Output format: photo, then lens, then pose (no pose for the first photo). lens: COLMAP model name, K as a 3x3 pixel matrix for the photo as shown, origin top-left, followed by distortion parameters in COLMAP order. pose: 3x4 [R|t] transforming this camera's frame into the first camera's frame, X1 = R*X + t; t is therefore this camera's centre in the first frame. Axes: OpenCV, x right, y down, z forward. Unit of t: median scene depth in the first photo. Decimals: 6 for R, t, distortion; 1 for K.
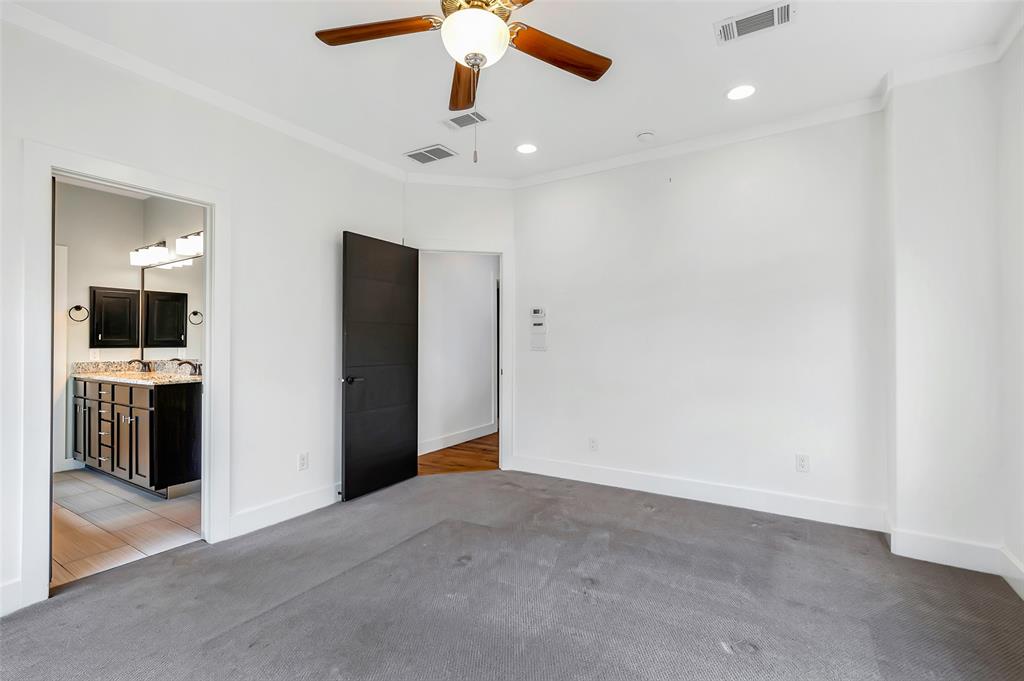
lens RADIAL K [[453.7, 0, 513.0], [0, 453.7, 336.9], [0, 0, 1]] dist [0.002885, 0.000498]
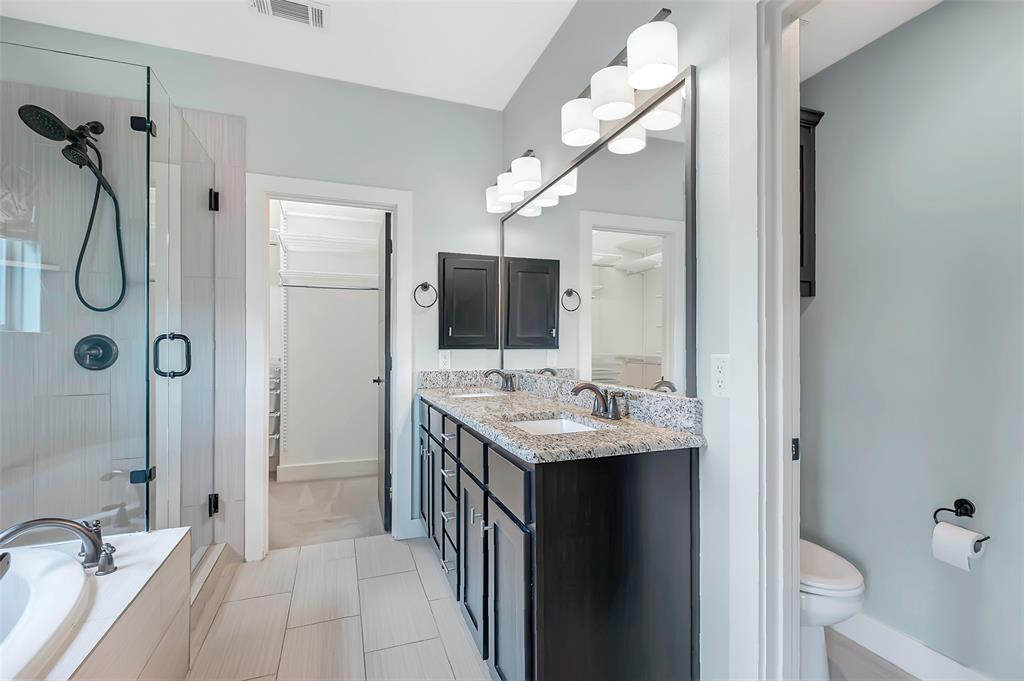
lens RADIAL K [[453.7, 0, 515.4], [0, 453.7, 341.3], [0, 0, 1]] dist [0.002885, 0.000498]
pose [[0.798294, -0.002248, -0.602264, -0.459566], [0.004828, 0.999985, 0.002668, 0.012112], [0.602249, -0.005038, 0.798292, 0.554721]]
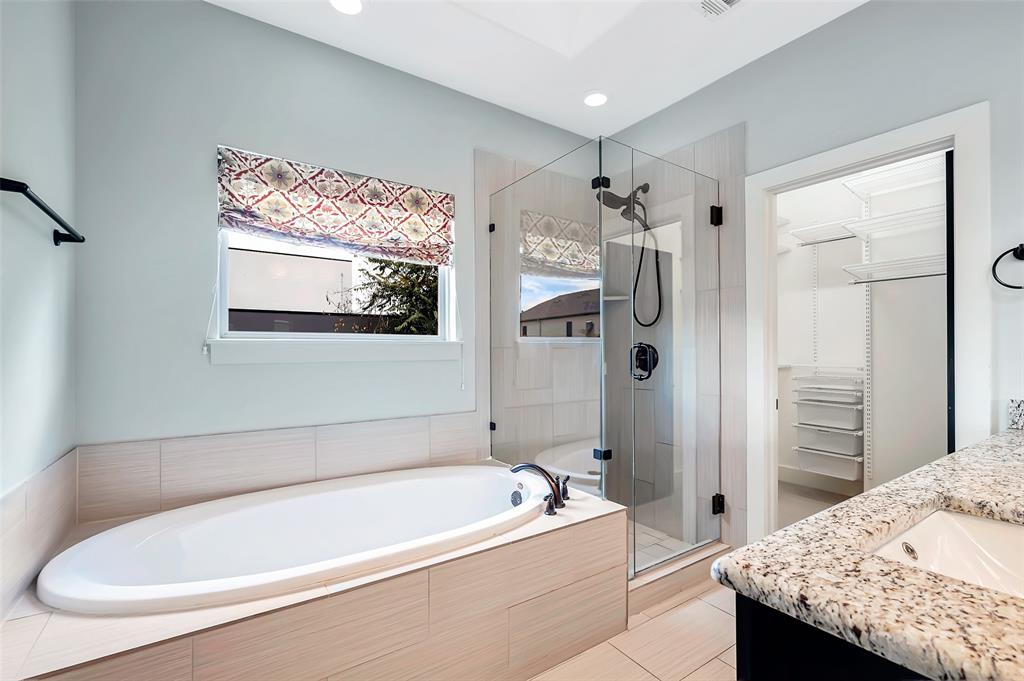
lens RADIAL K [[453.7, 0, 518.7], [0, 453.7, 345.1], [0, 0, 1]] dist [0.002885, 0.000498]
pose [[-0.399294, -0.002298, -0.916820, -0.449533], [0.010506, 0.999920, -0.007081, 0.007746], [0.916763, -0.012460, -0.399237, 0.761873]]
